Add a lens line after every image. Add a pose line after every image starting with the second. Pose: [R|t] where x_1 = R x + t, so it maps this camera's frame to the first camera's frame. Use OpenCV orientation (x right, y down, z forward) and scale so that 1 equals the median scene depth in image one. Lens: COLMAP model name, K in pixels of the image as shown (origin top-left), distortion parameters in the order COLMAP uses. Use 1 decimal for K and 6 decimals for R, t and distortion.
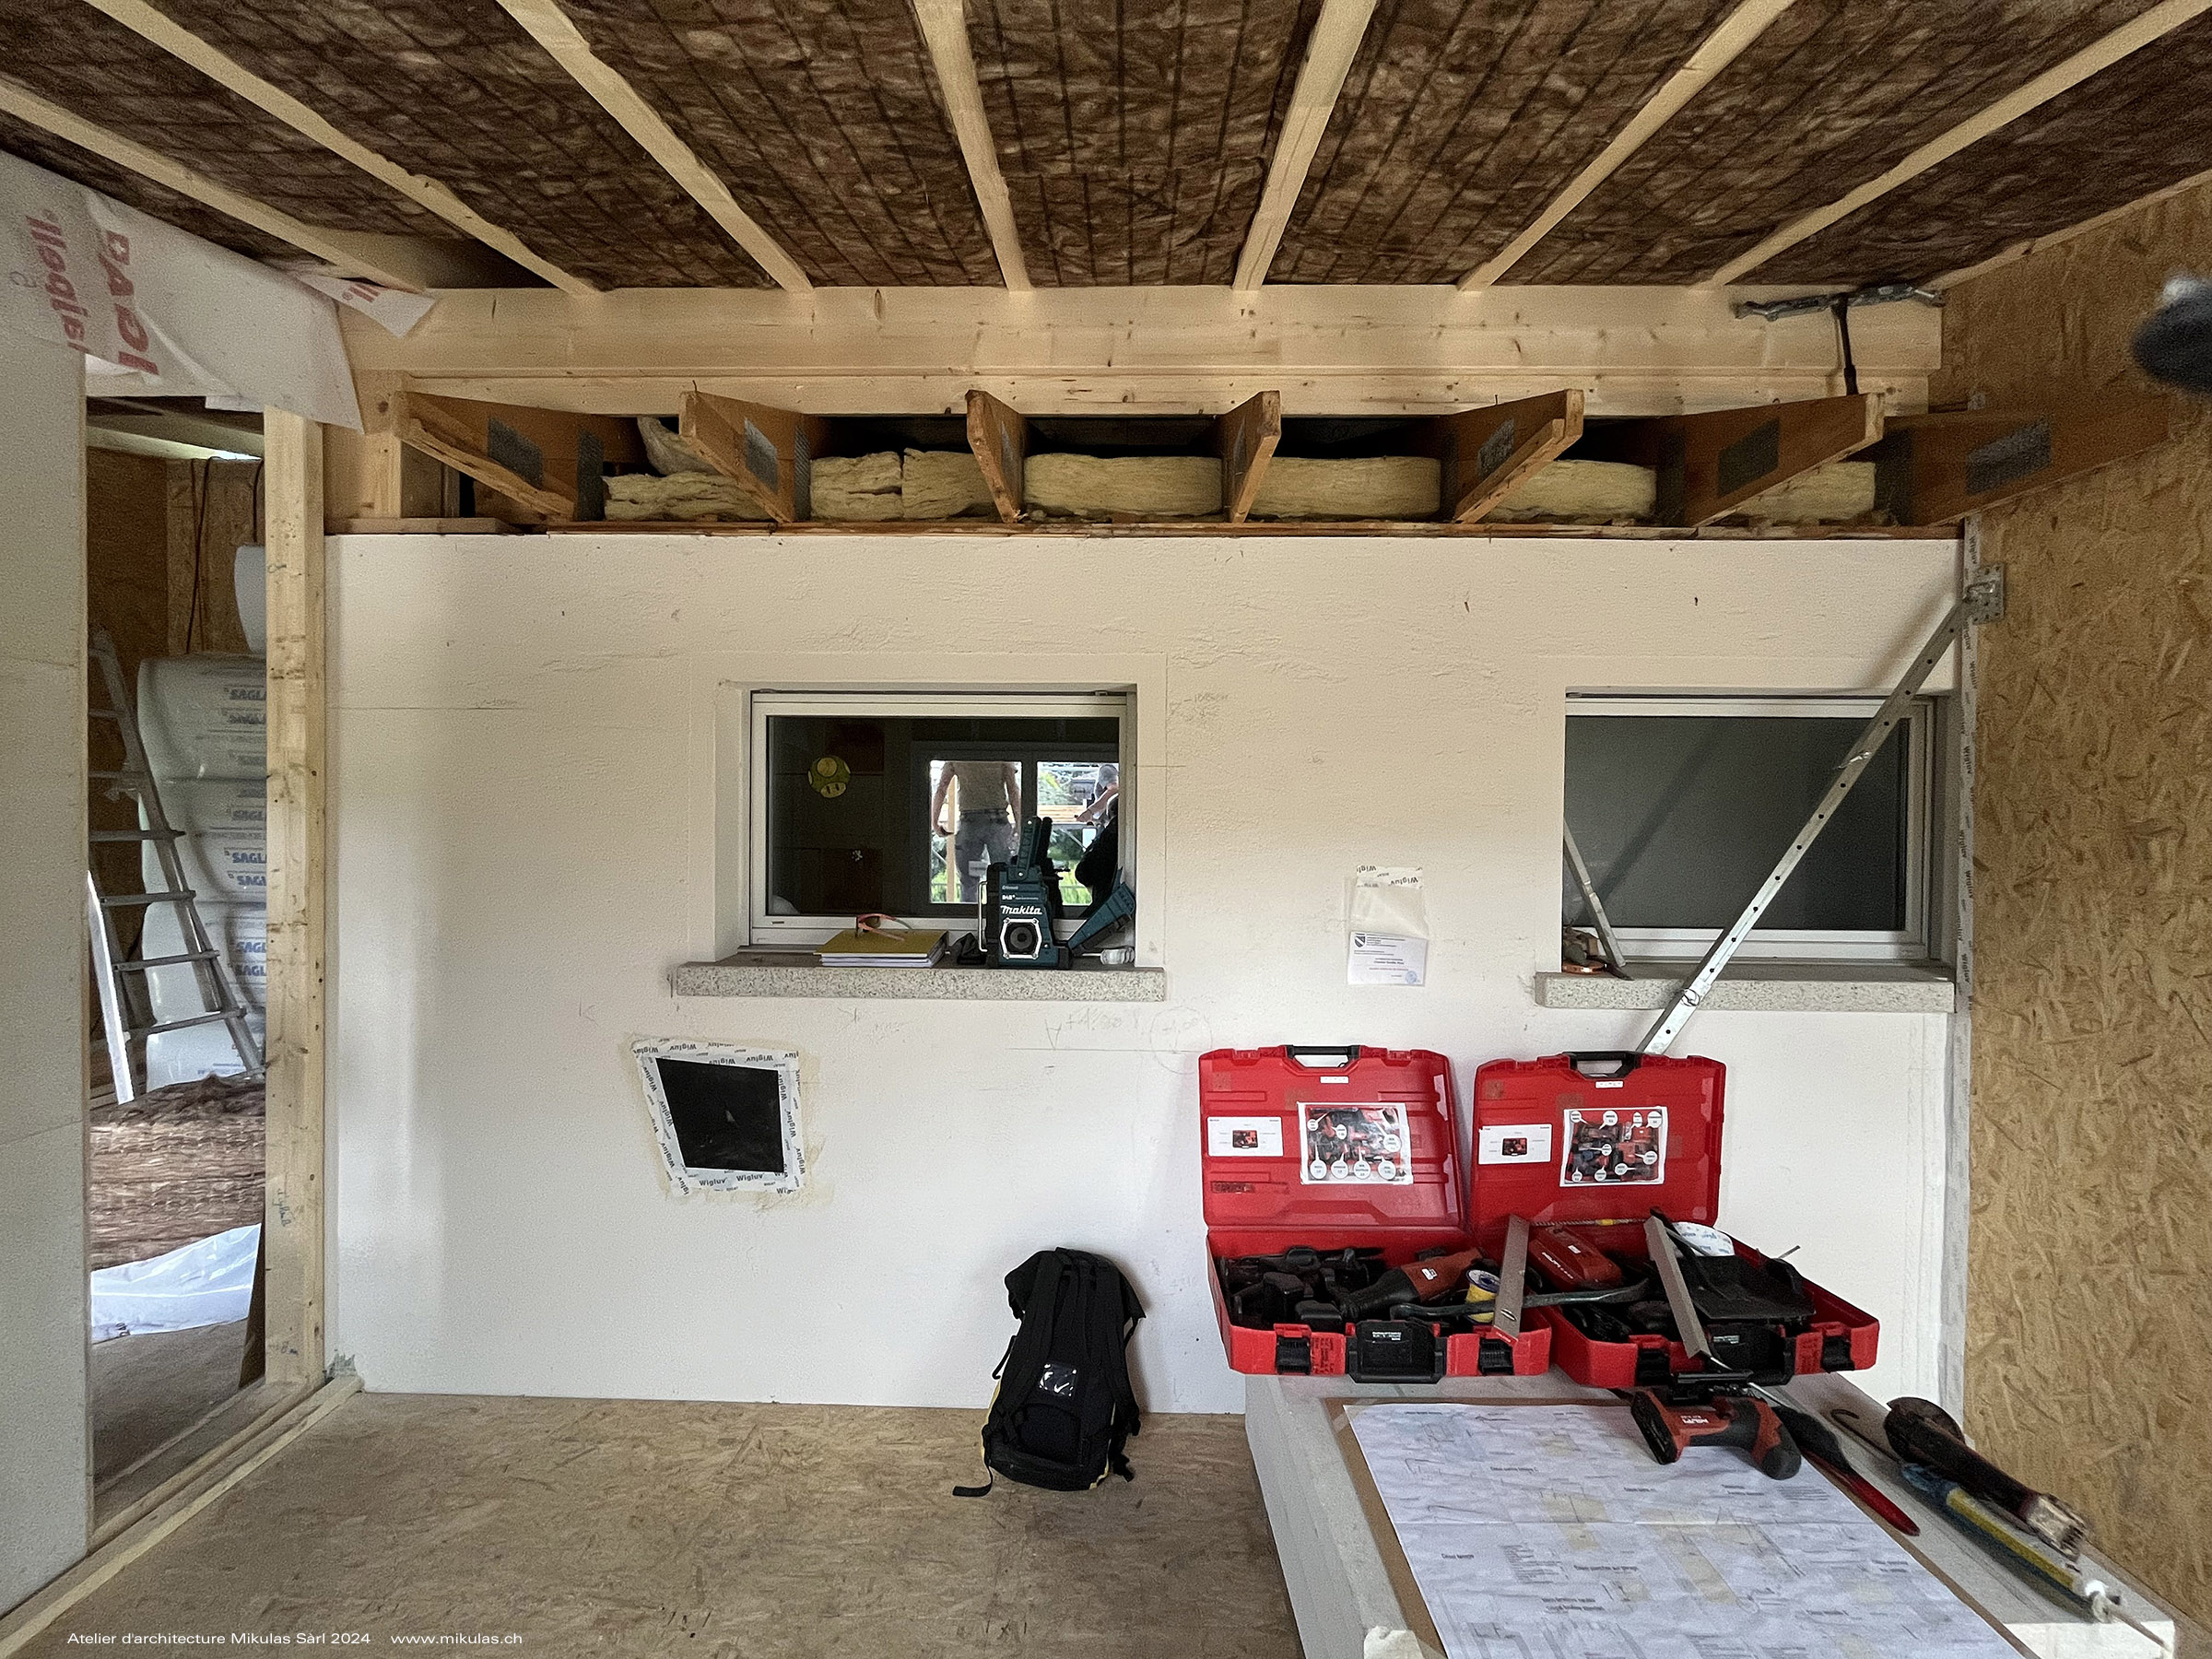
lens RADIAL K [[886.4, 0, 1106.3], [0, 886.4, 825.3], [0, 0, 1]] dist [-0.000906, -0.000422]
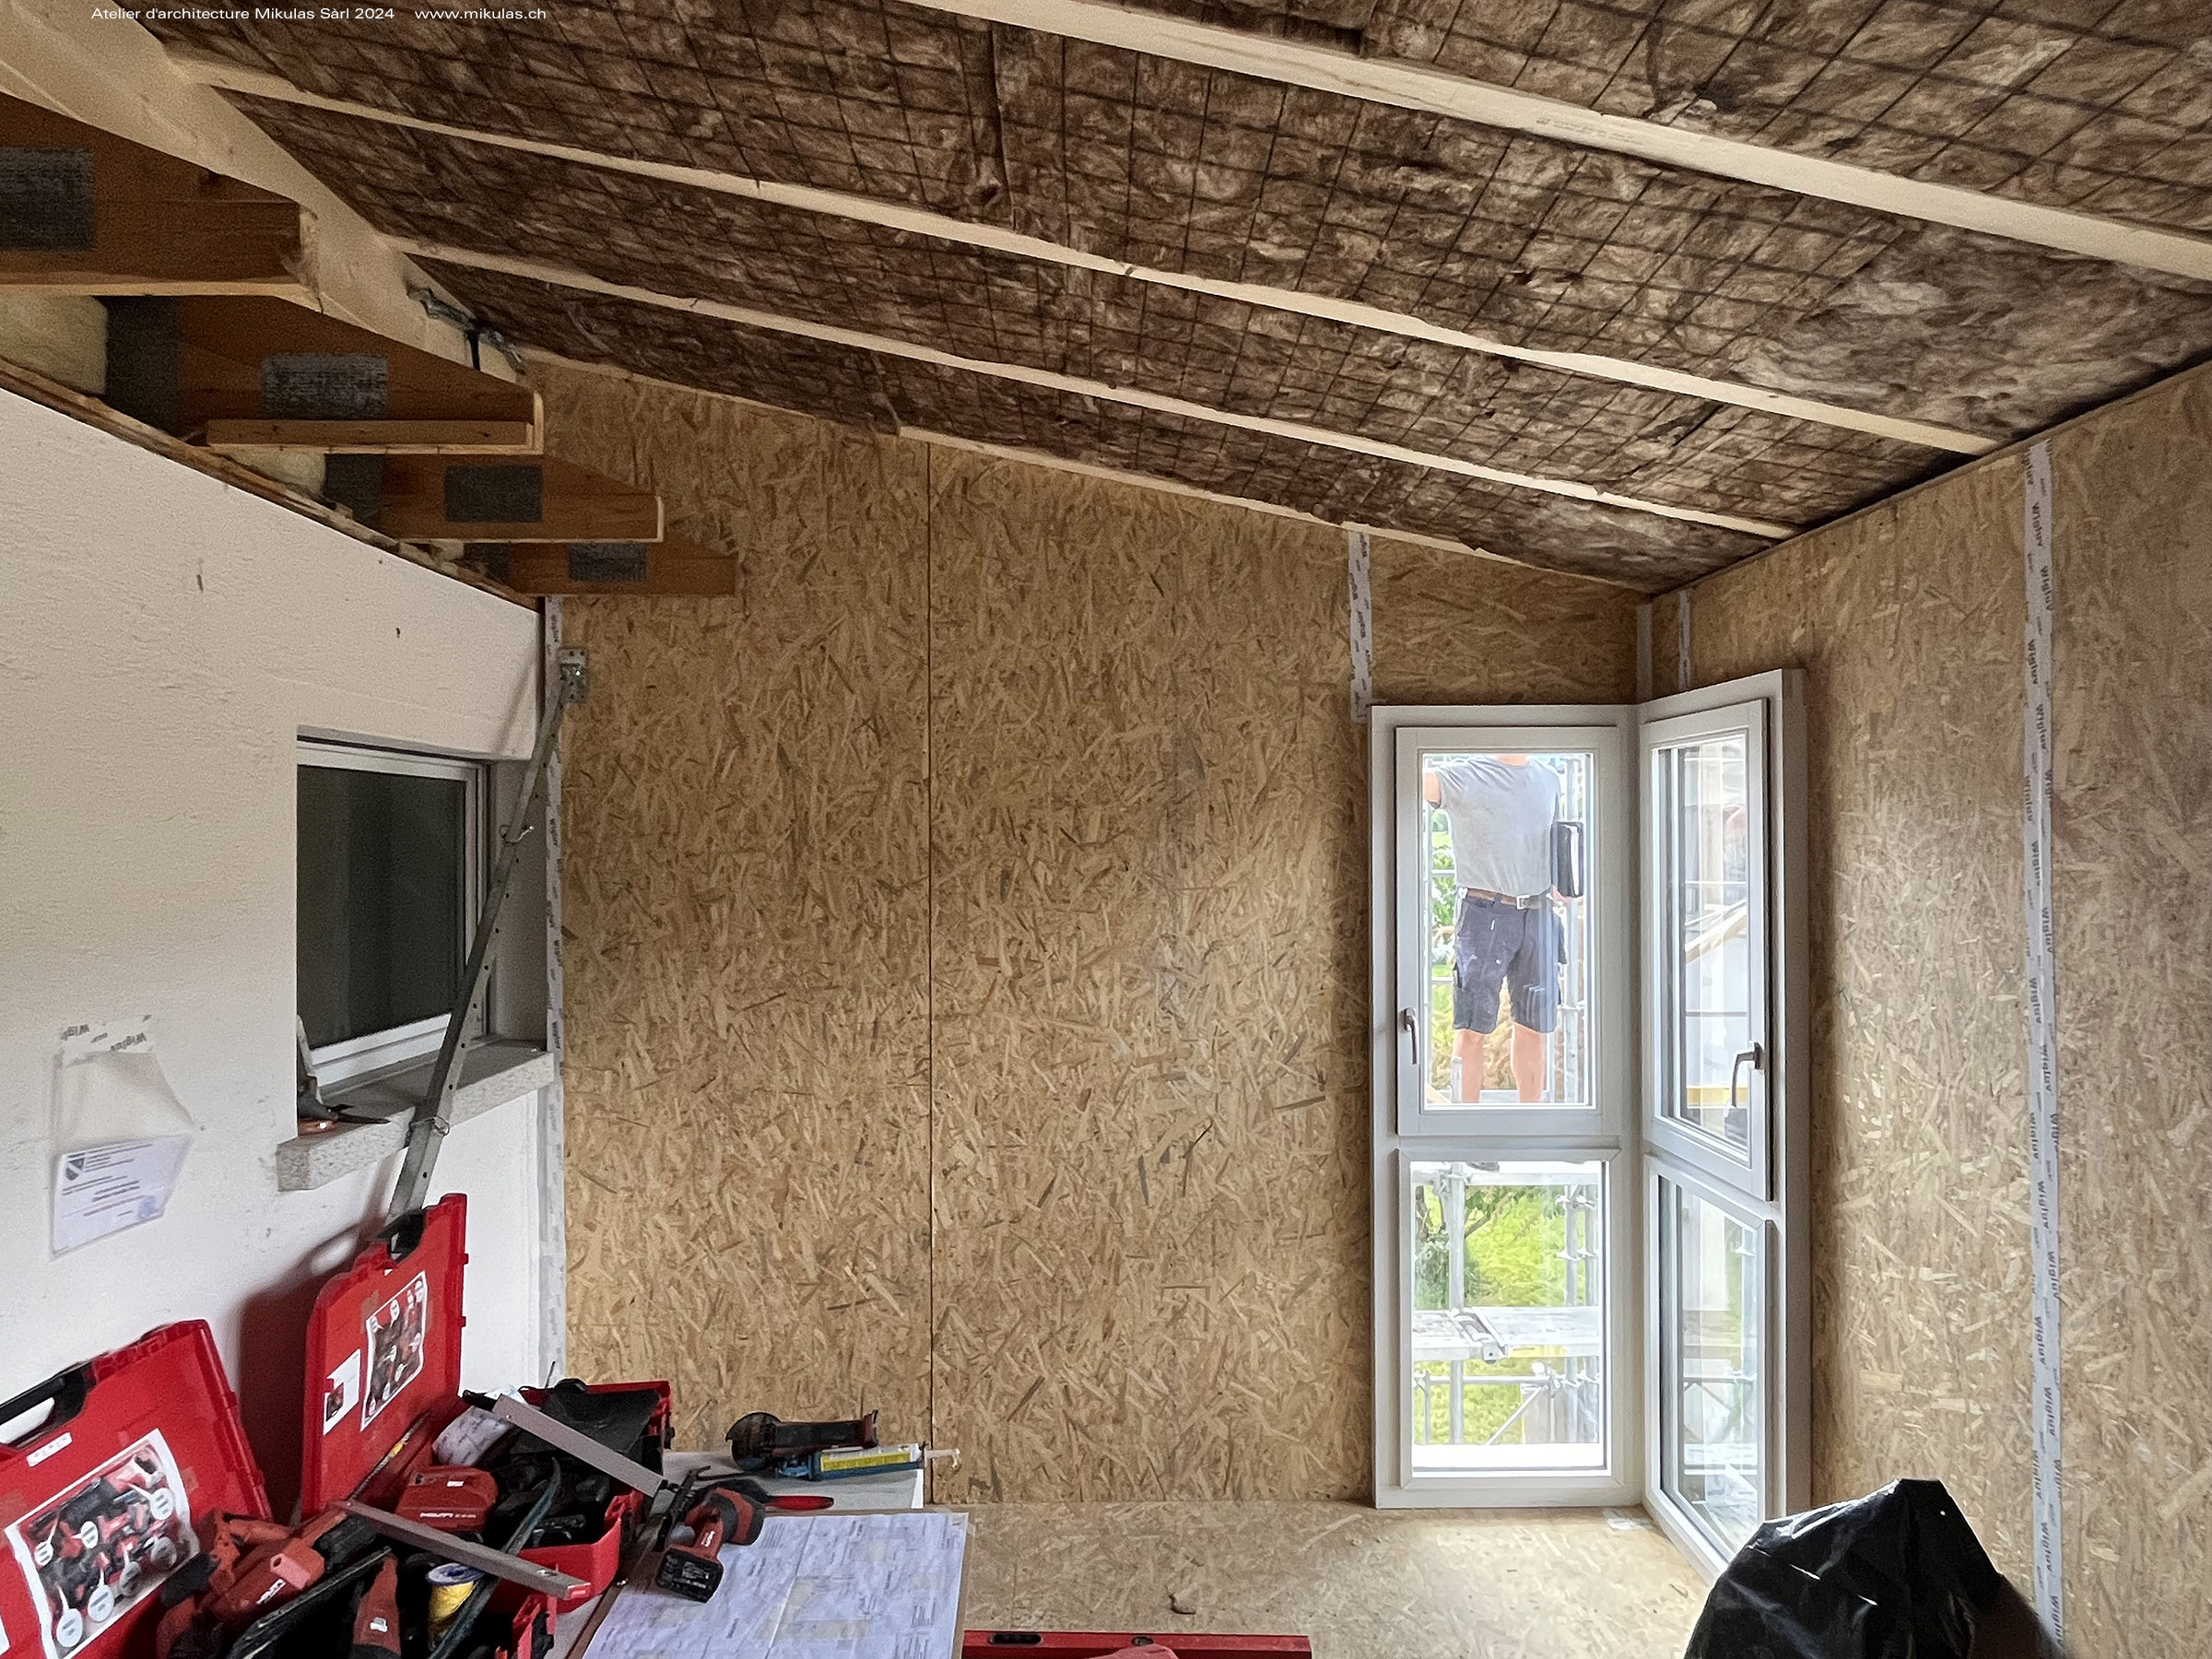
lens RADIAL K [[1236.5, 0, 1106.2], [0, 1236.5, 829.5], [0, 0, 1]] dist [-0.000847, -0.002981]
pose [[-0.016439, 0.003788, 0.999858, -0.495544], [0.014043, 0.999895, -0.003557, -0.066454], [-0.999766, 0.013982, -0.016491, 0.408133]]
